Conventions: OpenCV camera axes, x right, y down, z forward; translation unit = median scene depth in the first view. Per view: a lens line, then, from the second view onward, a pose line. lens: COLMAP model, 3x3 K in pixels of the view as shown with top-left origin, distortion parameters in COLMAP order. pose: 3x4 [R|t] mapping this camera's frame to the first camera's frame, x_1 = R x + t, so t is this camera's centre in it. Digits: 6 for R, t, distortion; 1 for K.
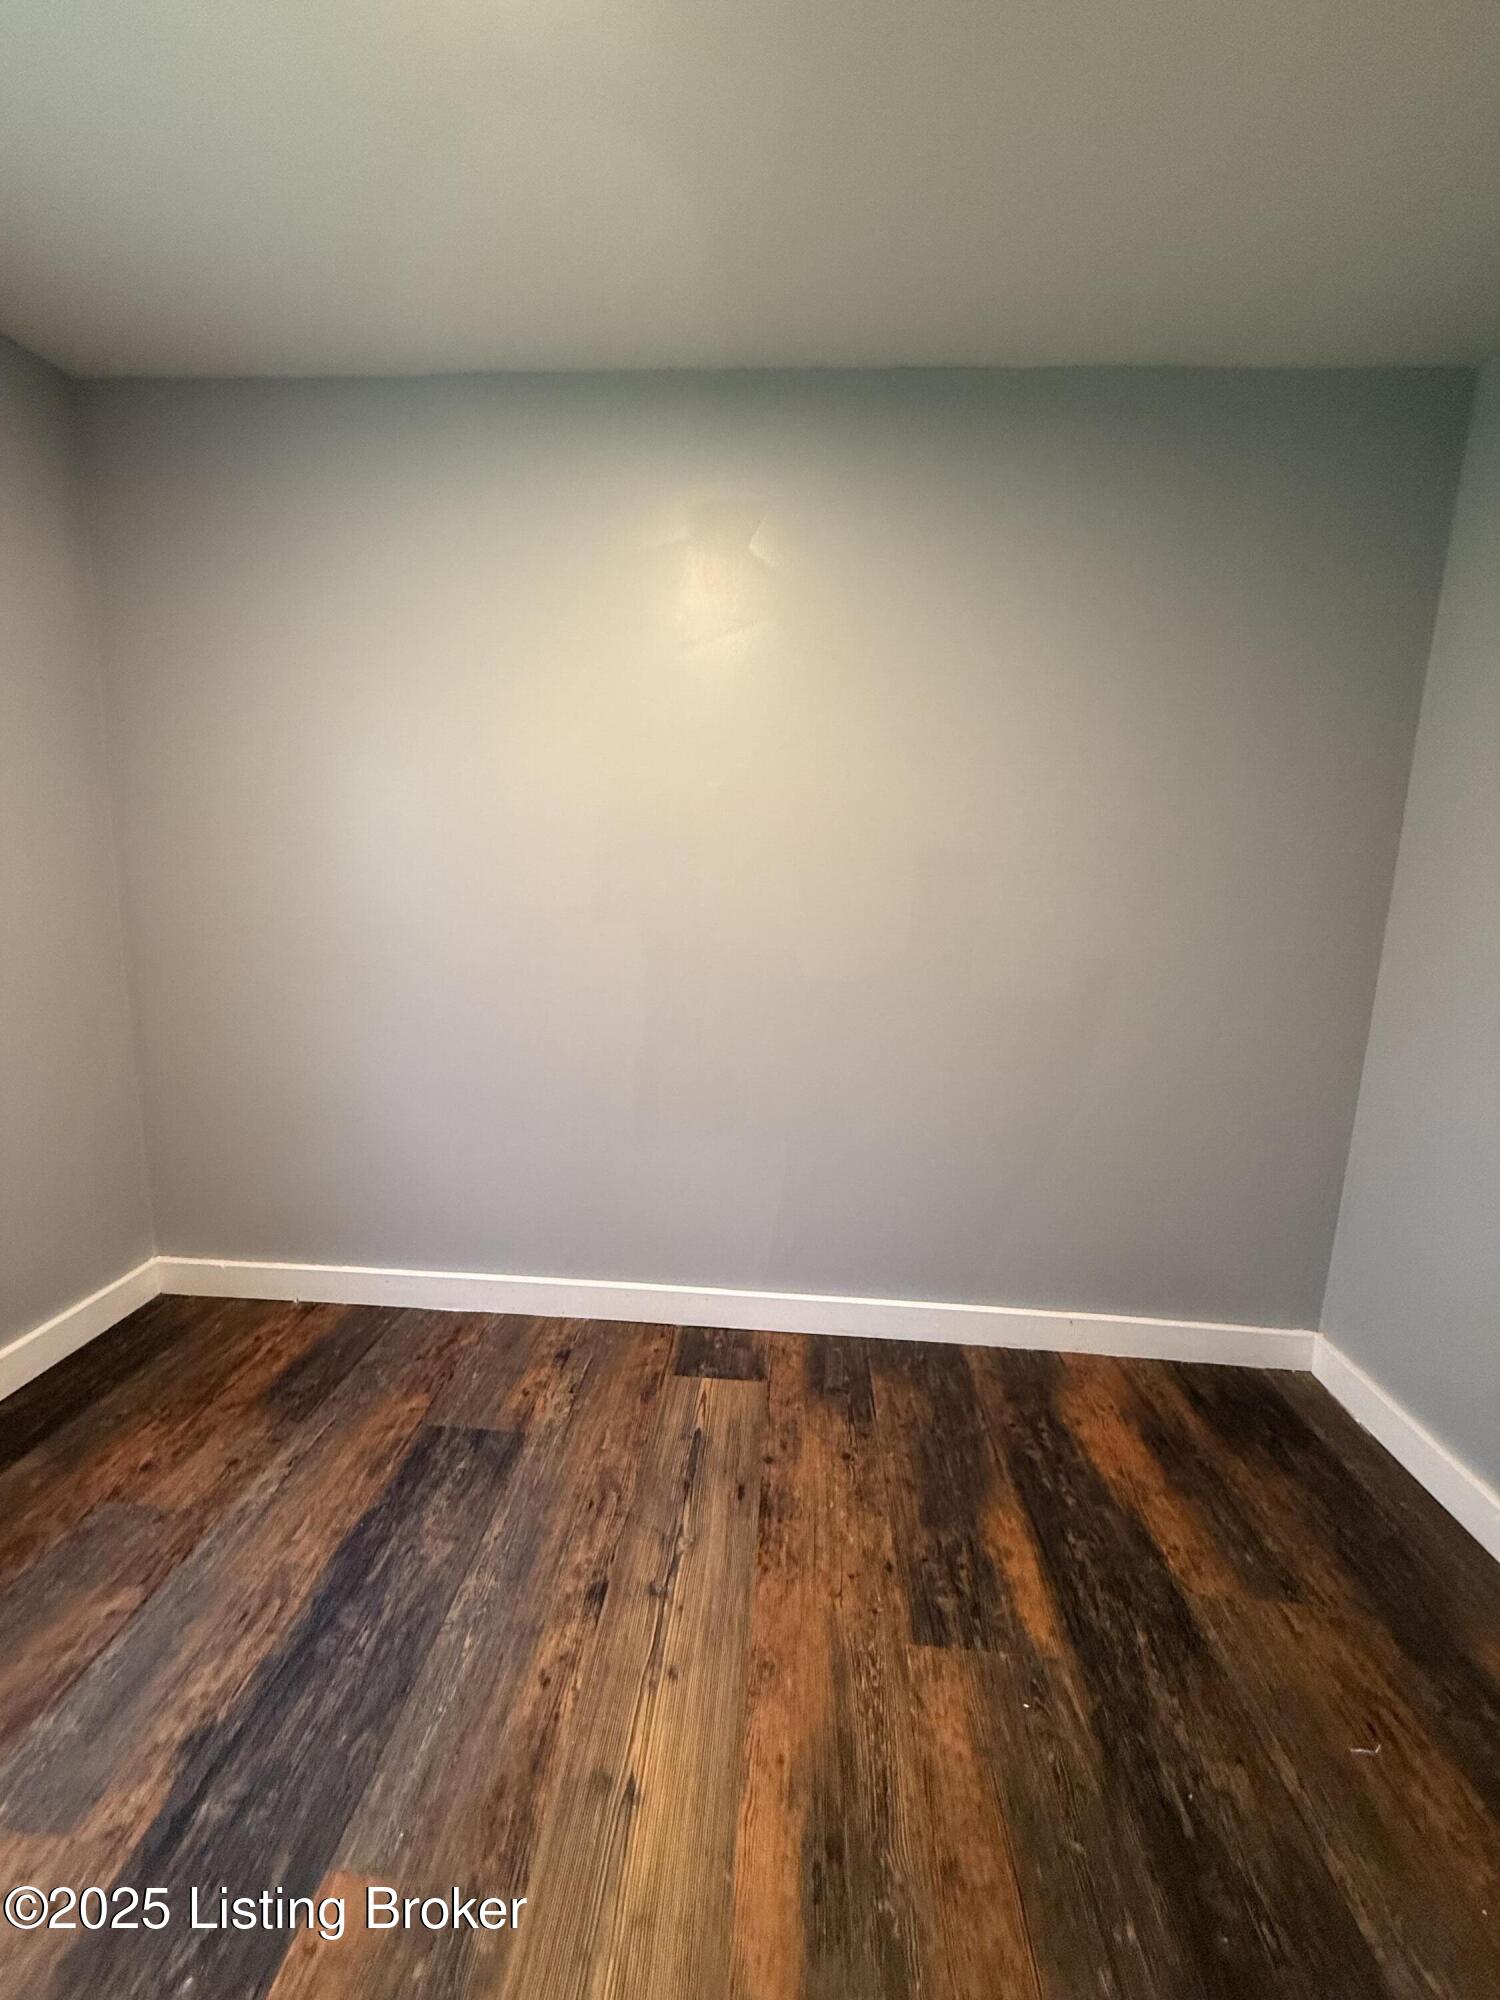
lens RADIAL K [[800.2, 0, 749.5], [0, 800.2, 993.5], [0, 0, 1]] dist [0.001869, -0.000250]
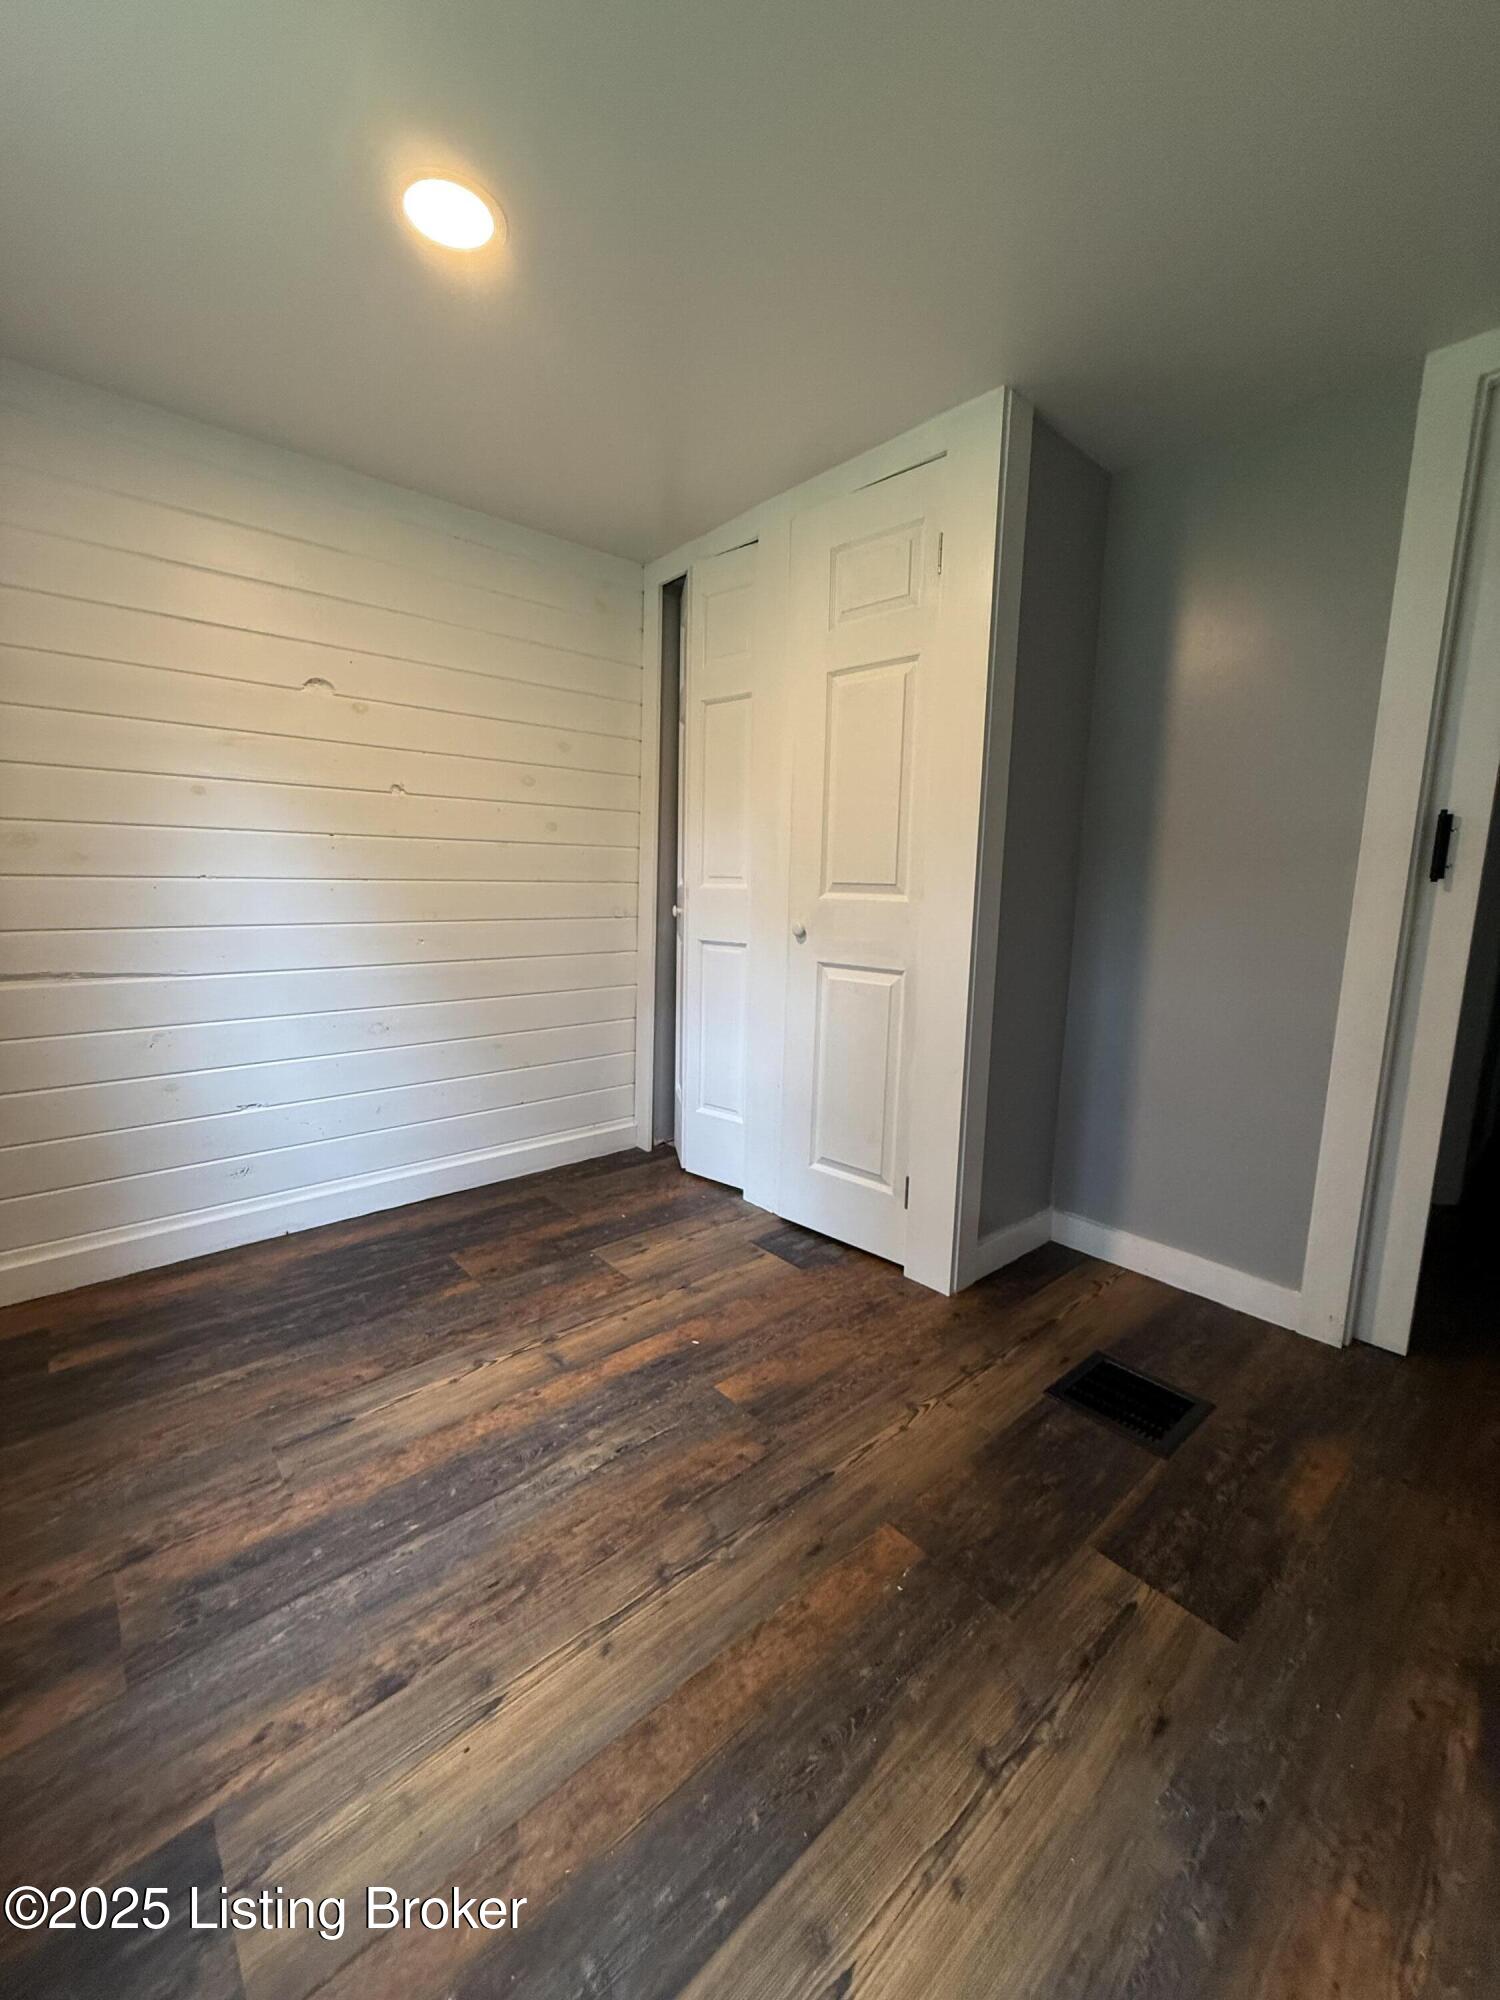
lens RADIAL K [[800.2, 0, 749.5], [0, 800.2, 993.5], [0, 0, 1]] dist [0.001869, -0.000250]
pose [[0.709174, 0.108010, -0.696711, 0.497595], [-0.126323, 0.991670, 0.025154, -0.034697], [0.693624, 0.070172, 0.716911, 0.518524]]
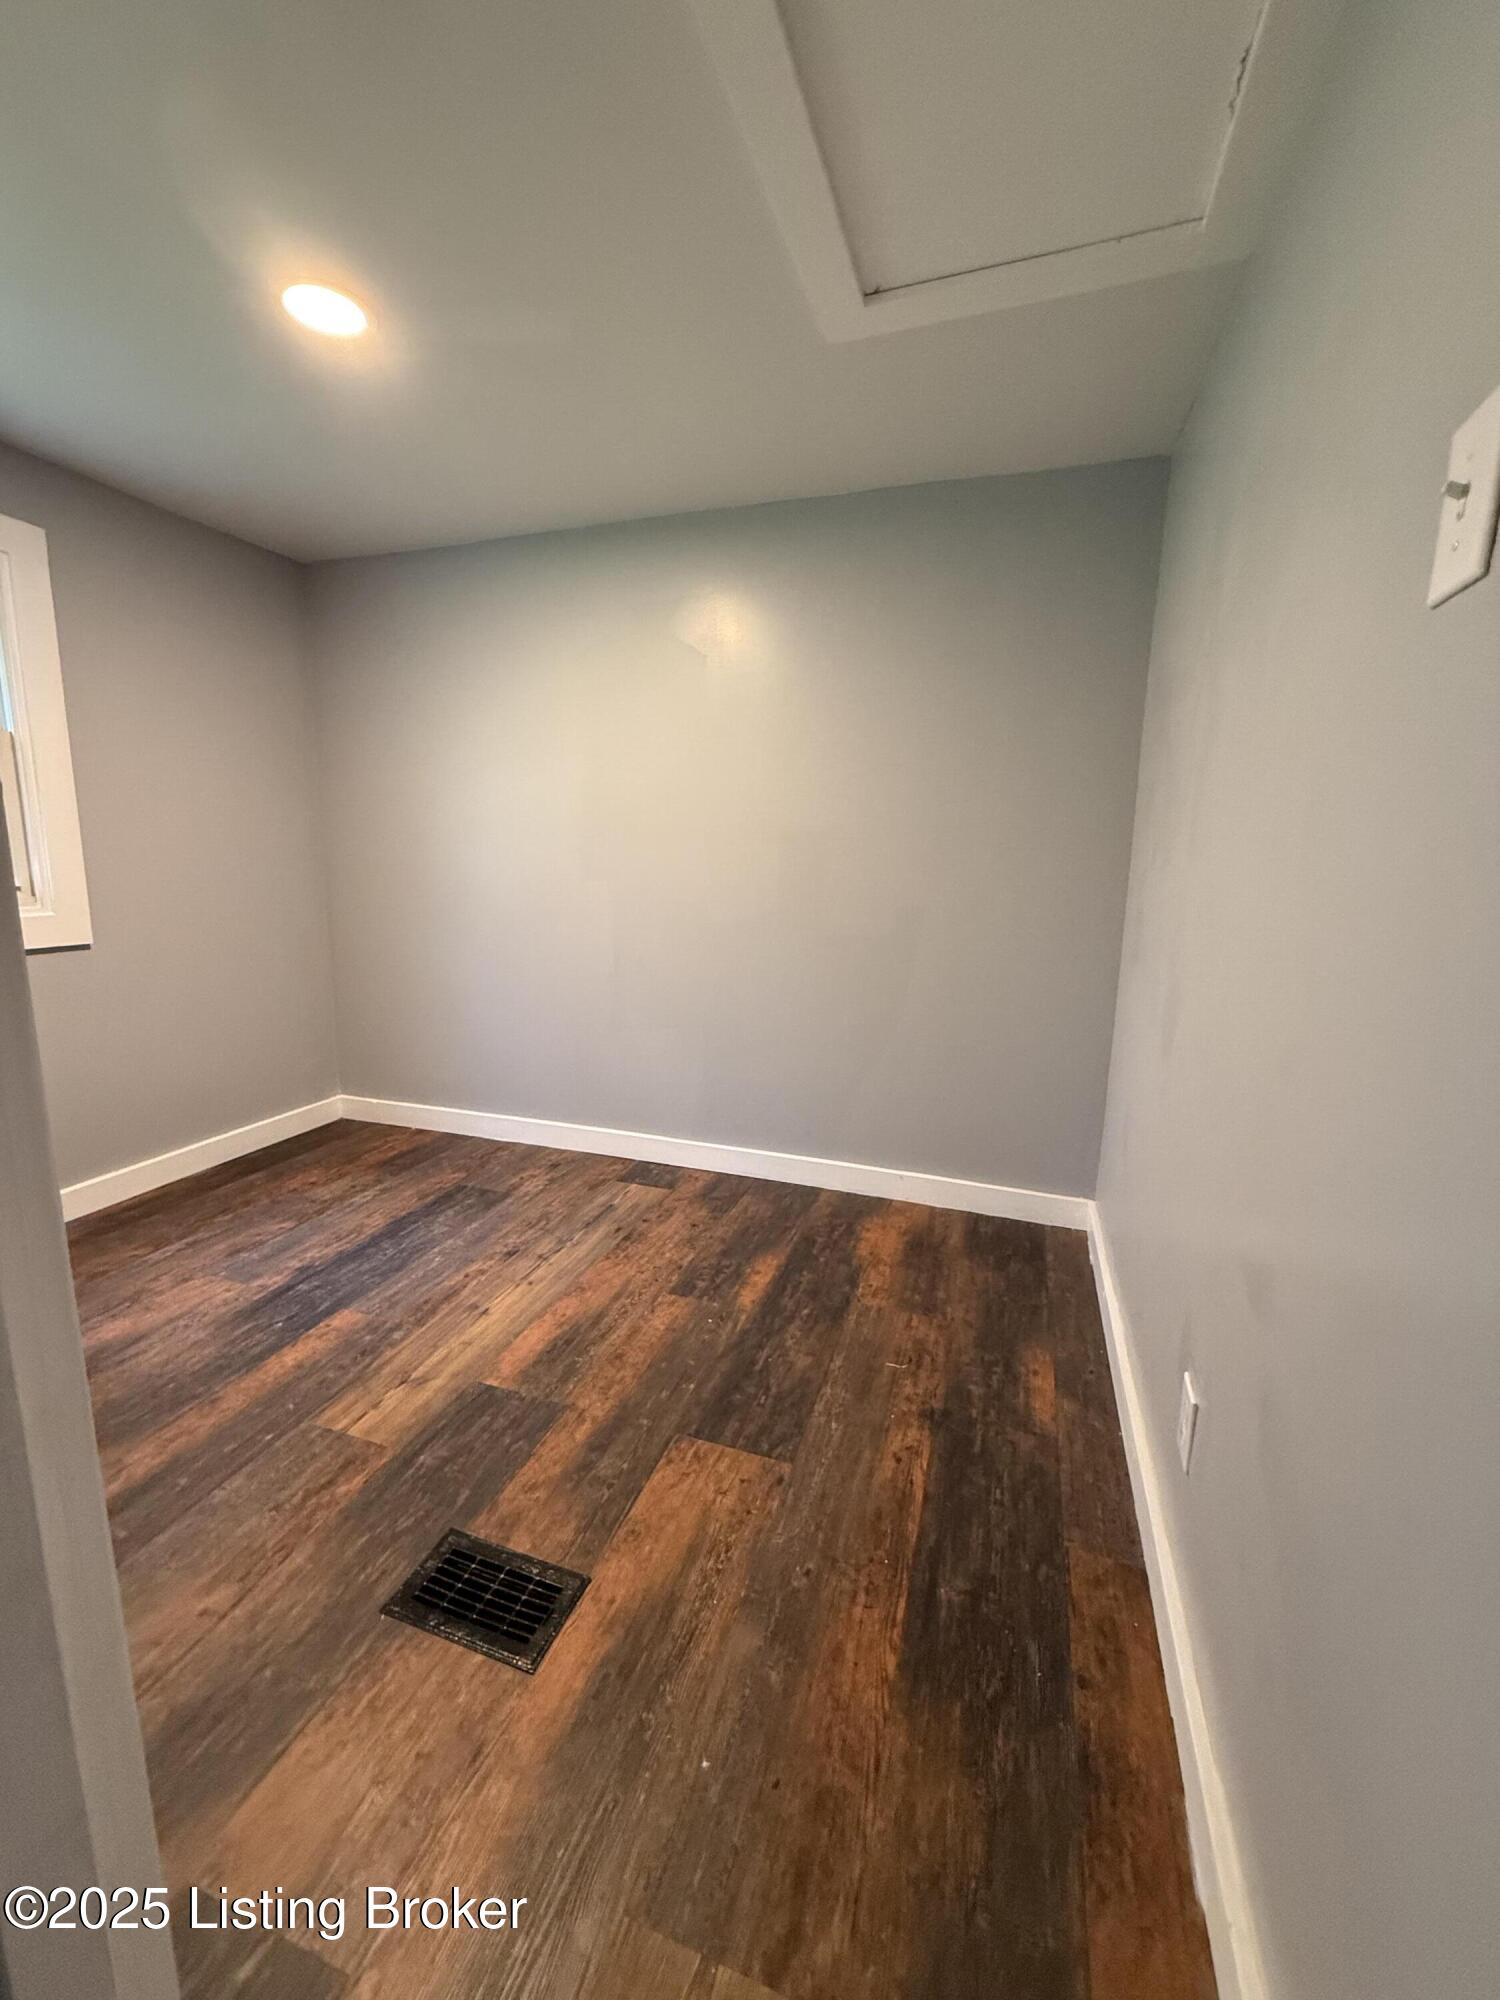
lens RADIAL K [[800.2, 0, 749.5], [0, 800.2, 993.5], [0, 0, 1]] dist [0.001869, -0.000250]
pose [[0.966943, 0.030342, -0.253180, 0.628418], [-0.030927, 0.999520, 0.001672, 0.137646], [0.253109, 0.006214, 0.967418, -0.479298]]
